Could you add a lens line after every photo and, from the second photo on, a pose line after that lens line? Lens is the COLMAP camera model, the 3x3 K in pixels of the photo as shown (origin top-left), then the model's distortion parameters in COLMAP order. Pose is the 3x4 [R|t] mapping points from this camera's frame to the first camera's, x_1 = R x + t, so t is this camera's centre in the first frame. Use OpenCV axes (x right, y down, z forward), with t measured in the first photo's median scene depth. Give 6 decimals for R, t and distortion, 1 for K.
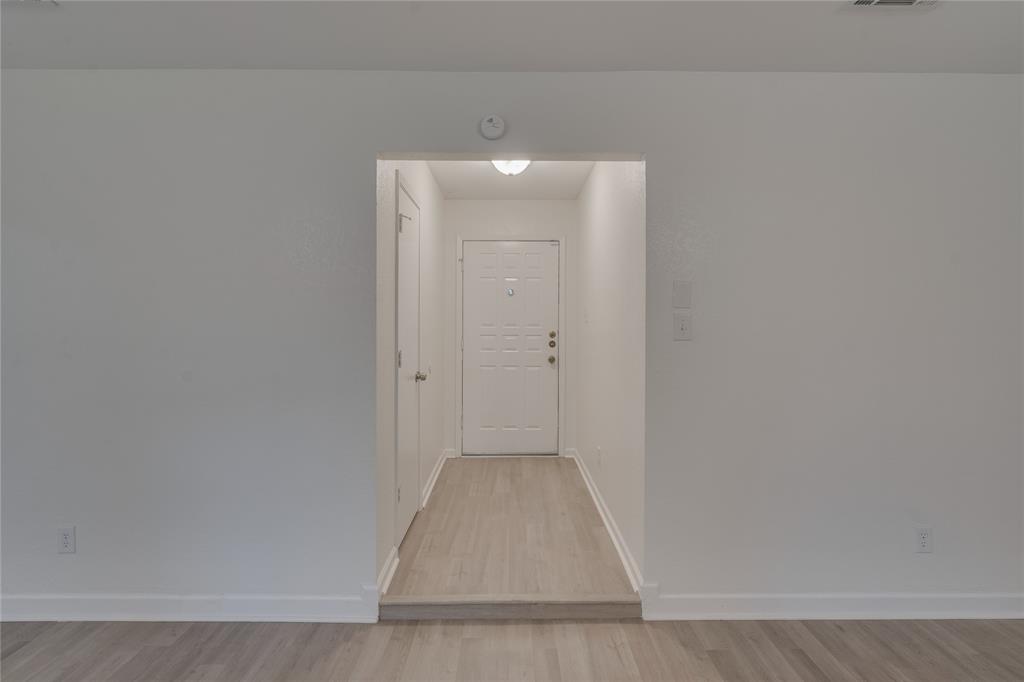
lens RADIAL K [[473.8, 0, 512.0], [0, 473.8, 341.0], [0, 0, 1]] dist [-0.002769, -0.000260]
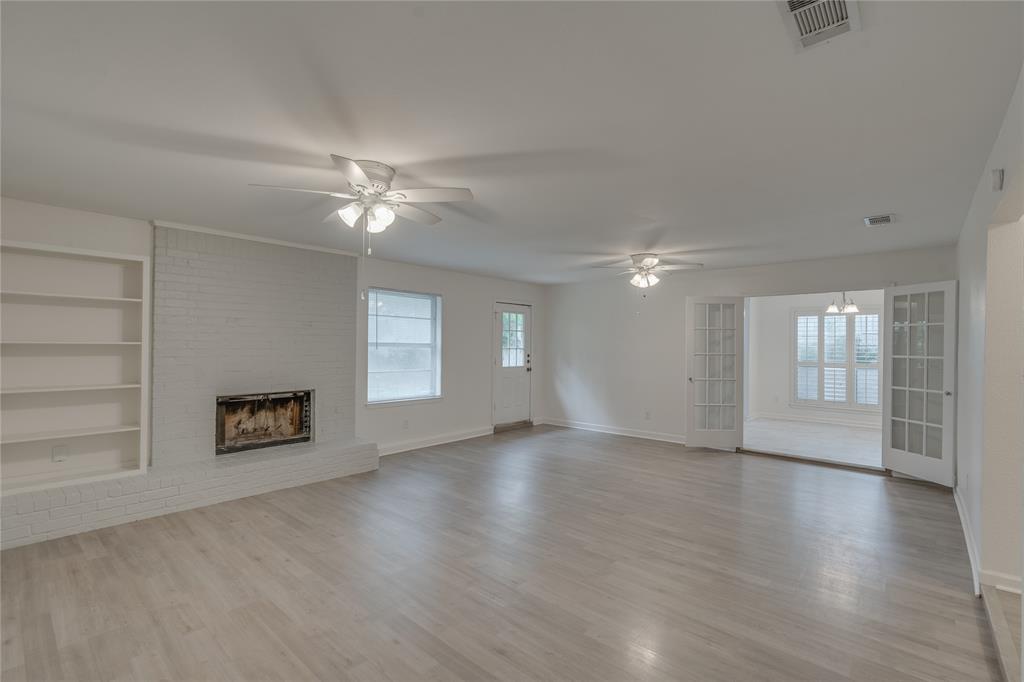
lens RADIAL K [[464.9, 0, 512.3], [0, 464.9, 345.0], [0, 0, 1]] dist [-0.007297, 0.004938]
pose [[-0.661587, -0.004899, -0.749853, 1.473327], [-0.038792, 0.998863, 0.027700, -0.066383], [0.748865, 0.047414, -0.661025, 0.856079]]
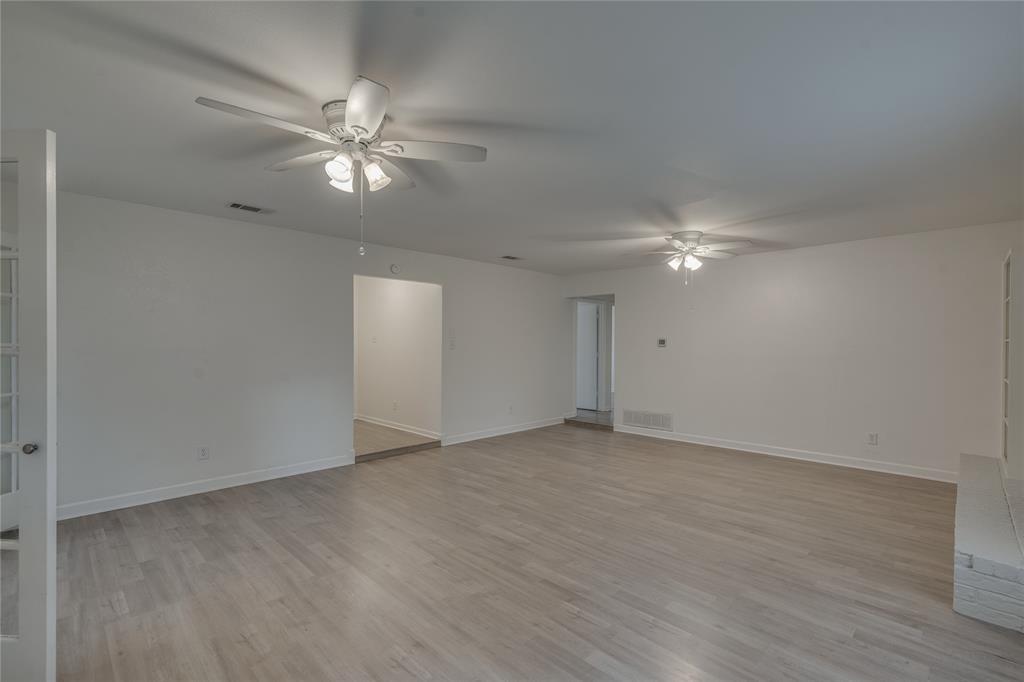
lens RADIAL K [[464.9, 0, 512.3], [0, 464.9, 345.0], [0, 0, 1]] dist [-0.007297, 0.004938]
pose [[0.702119, -0.003326, 0.712052, -1.430767], [0.025743, 0.999454, -0.020716, 0.046379], [-0.711594, 0.032875, 0.701822, -1.304734]]
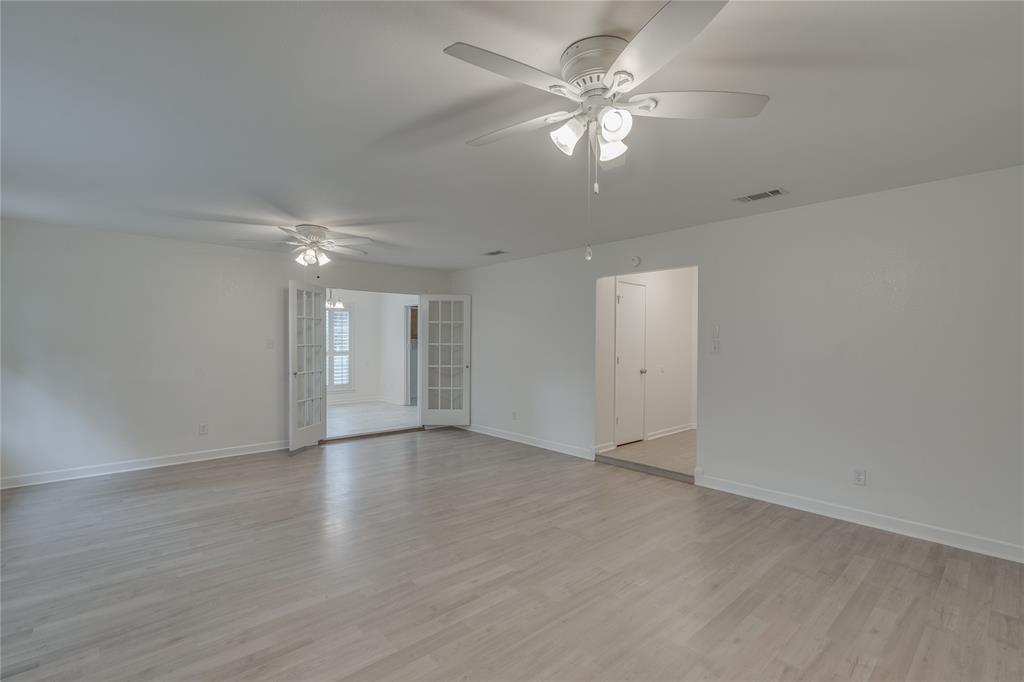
lens RADIAL K [[464.9, 0, 512.3], [0, 464.9, 345.0], [0, 0, 1]] dist [-0.007297, 0.004938]
pose [[0.665159, 0.008331, -0.746655, 1.287077], [-0.032582, 0.999309, -0.017876, 0.028913], [0.745991, 0.036218, 0.664971, -1.017134]]
